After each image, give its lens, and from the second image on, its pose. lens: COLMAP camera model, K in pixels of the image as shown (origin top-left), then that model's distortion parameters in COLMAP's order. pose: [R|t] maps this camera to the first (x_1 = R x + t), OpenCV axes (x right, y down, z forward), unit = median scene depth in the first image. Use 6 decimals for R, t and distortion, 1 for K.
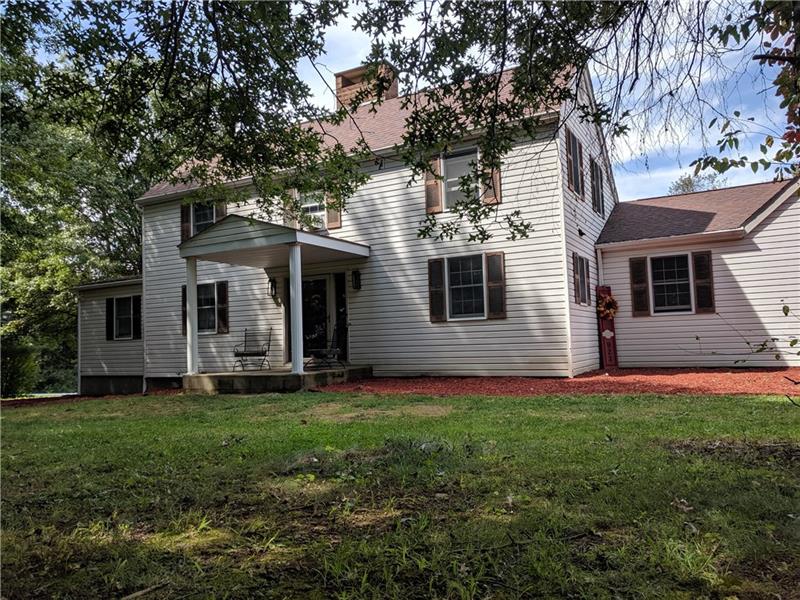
lens RADIAL K [[602.6, 0, 399.0], [0, 602.6, 296.6], [0, 0, 1]] dist [0.002453, -0.004122]
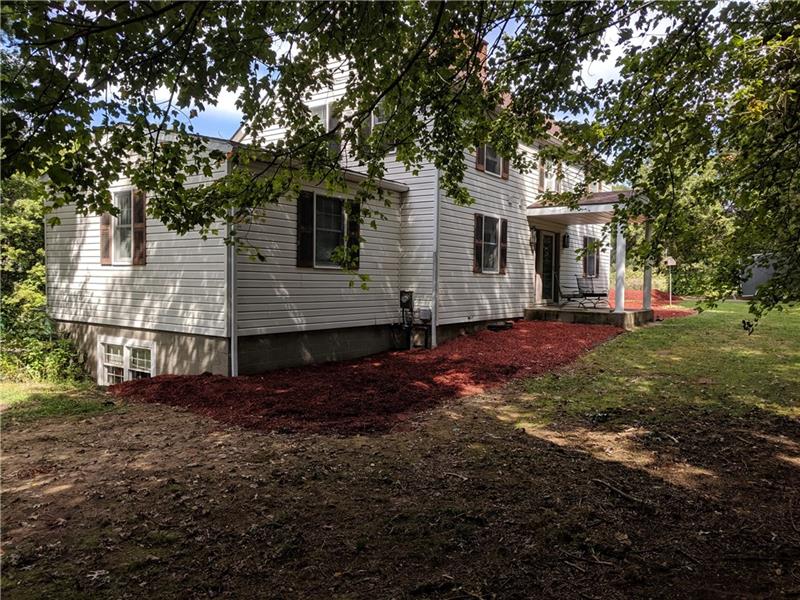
lens RADIAL K [[602.6, 0, 399.9], [0, 602.6, 301.4], [0, 0, 1]] dist [0.002453, -0.004122]
pose [[0.111304, 0.013951, 0.993689, -1.356118], [-0.078298, 0.996916, -0.005226, 0.131886], [-0.990697, -0.077222, 0.112053, 1.129060]]
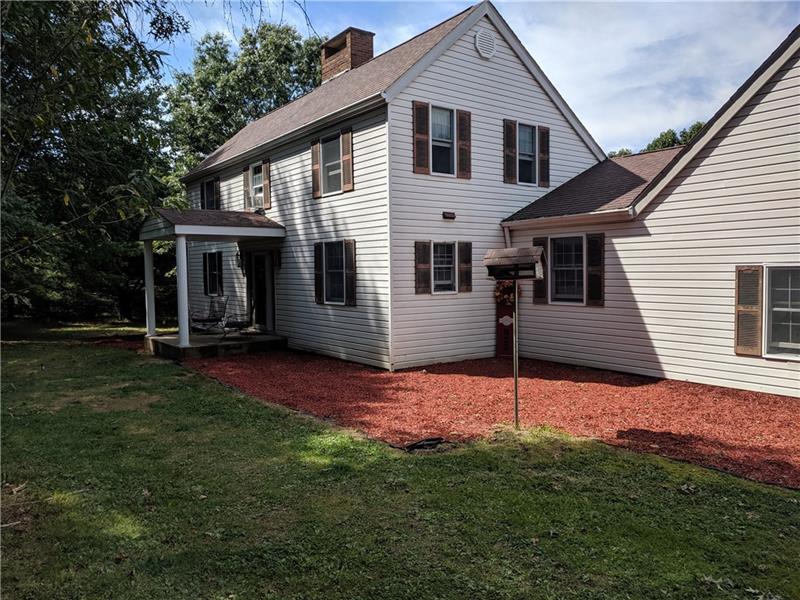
lens RADIAL K [[602.6, 0, 400.8], [0, 602.6, 302.2], [0, 0, 1]] dist [0.002453, -0.004122]
pose [[0.910212, 0.045308, -0.411657, 0.607332], [0.011631, 0.990809, 0.134769, -0.097146], [0.413979, -0.127456, 0.901319, 0.107650]]
